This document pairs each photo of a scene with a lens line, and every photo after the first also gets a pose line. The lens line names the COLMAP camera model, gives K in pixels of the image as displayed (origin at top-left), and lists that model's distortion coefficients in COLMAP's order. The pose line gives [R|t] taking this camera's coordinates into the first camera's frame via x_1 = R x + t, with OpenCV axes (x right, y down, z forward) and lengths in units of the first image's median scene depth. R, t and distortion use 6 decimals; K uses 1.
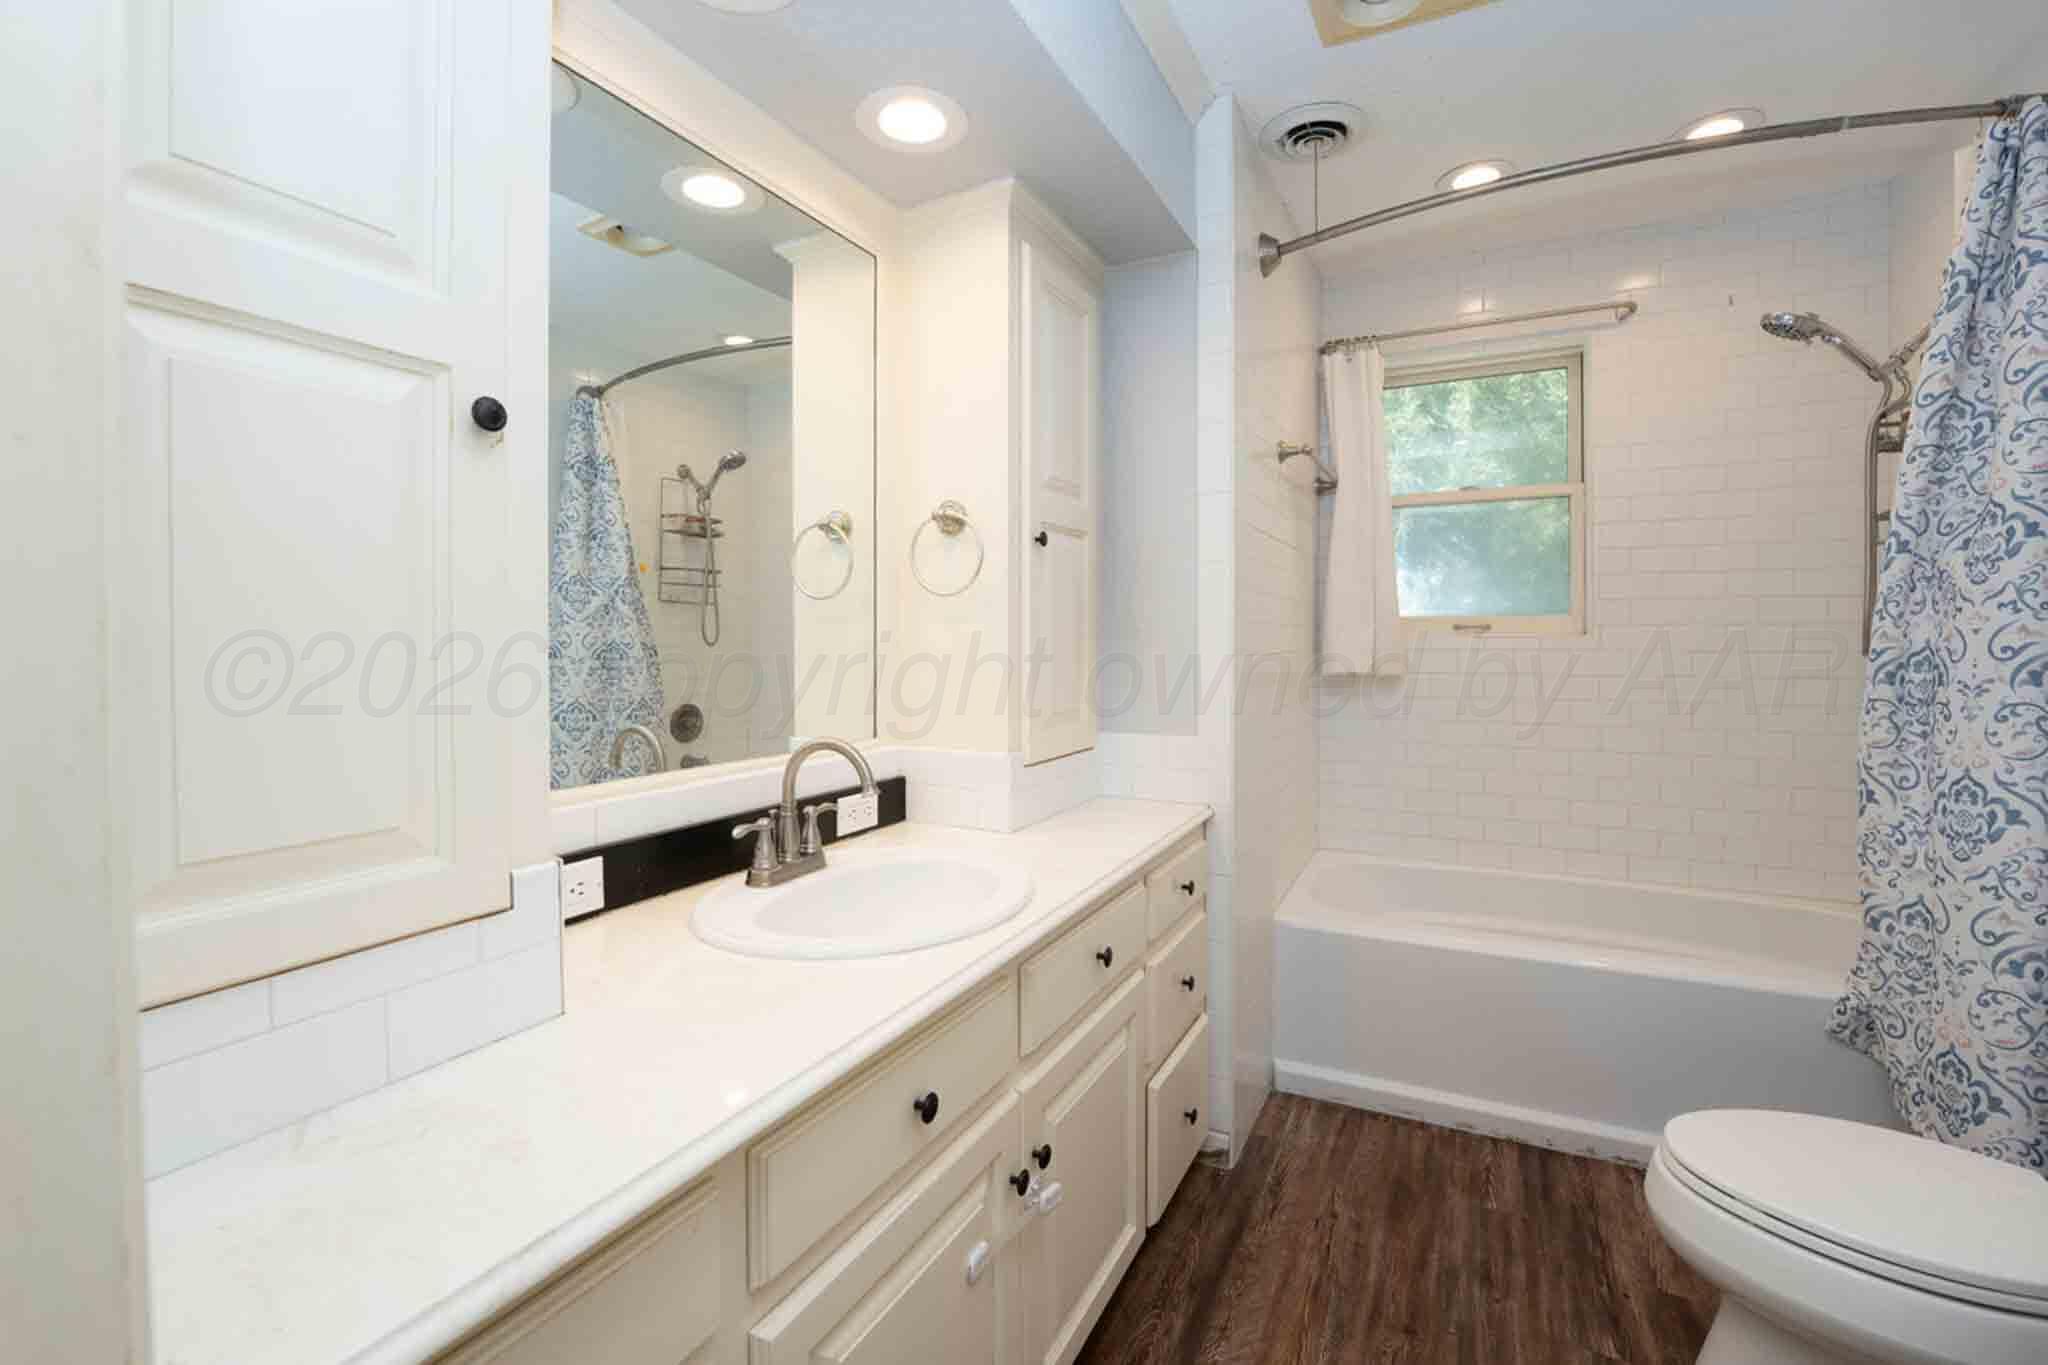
lens RADIAL K [[848.4, 0, 1021.3], [0, 848.4, 634.2], [0, 0, 1]] dist [0.001837, -0.000220]
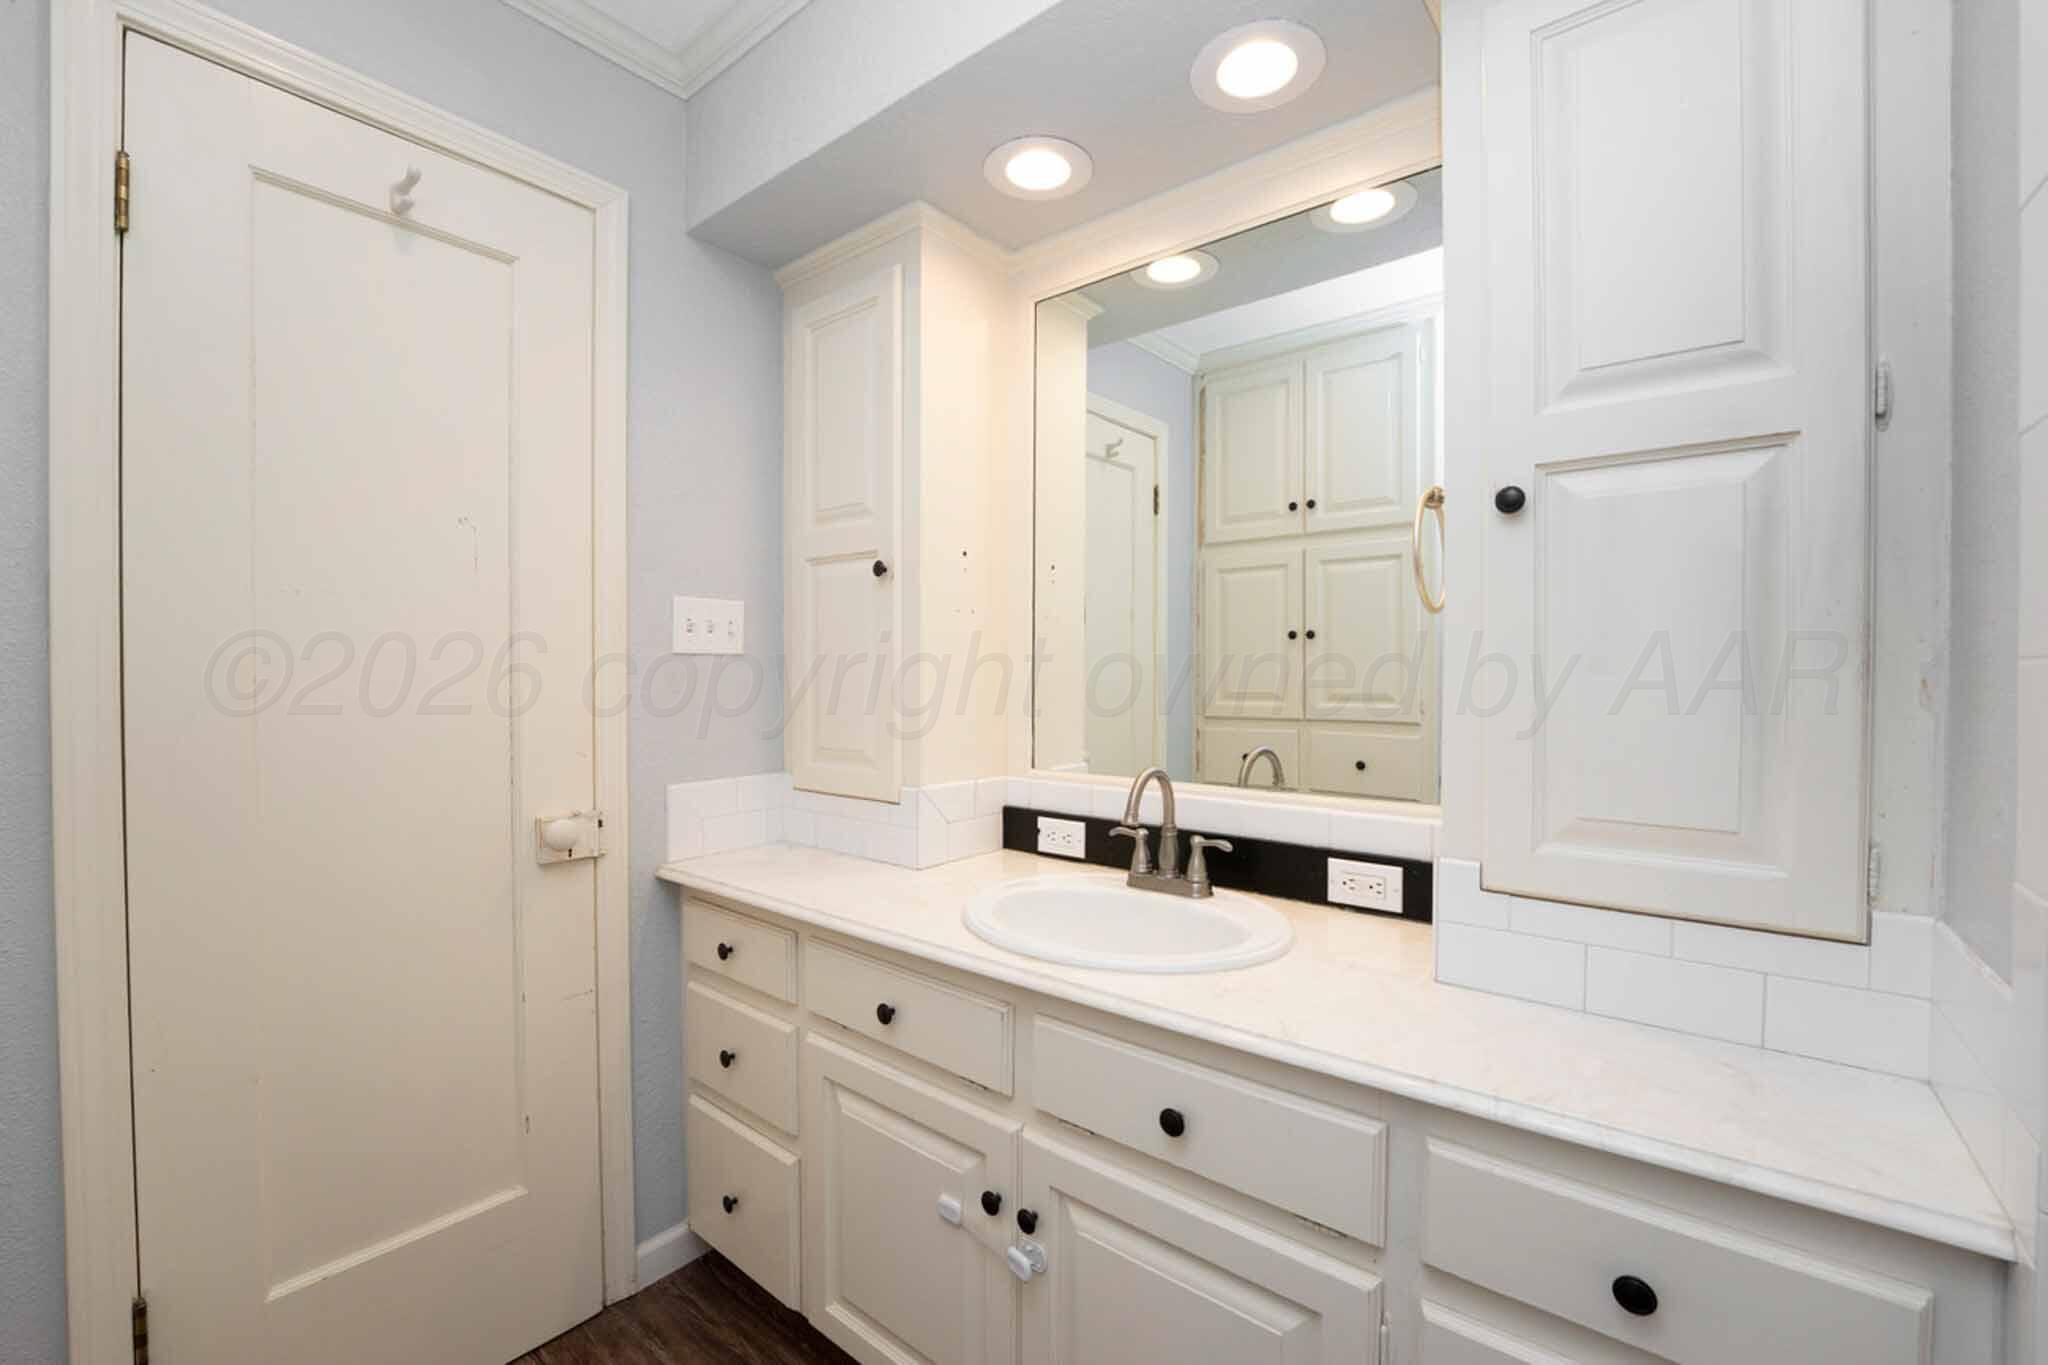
lens RADIAL K [[837.5, 0, 1027.3], [0, 837.5, 675.5], [0, 0, 1]] dist [0.001456, 0.000059]
pose [[-0.170537, 0.007547, -0.985322, 0.849922], [0.001008, 0.999971, 0.007485, -0.001400], [0.985351, 0.000283, -0.170540, 1.042531]]
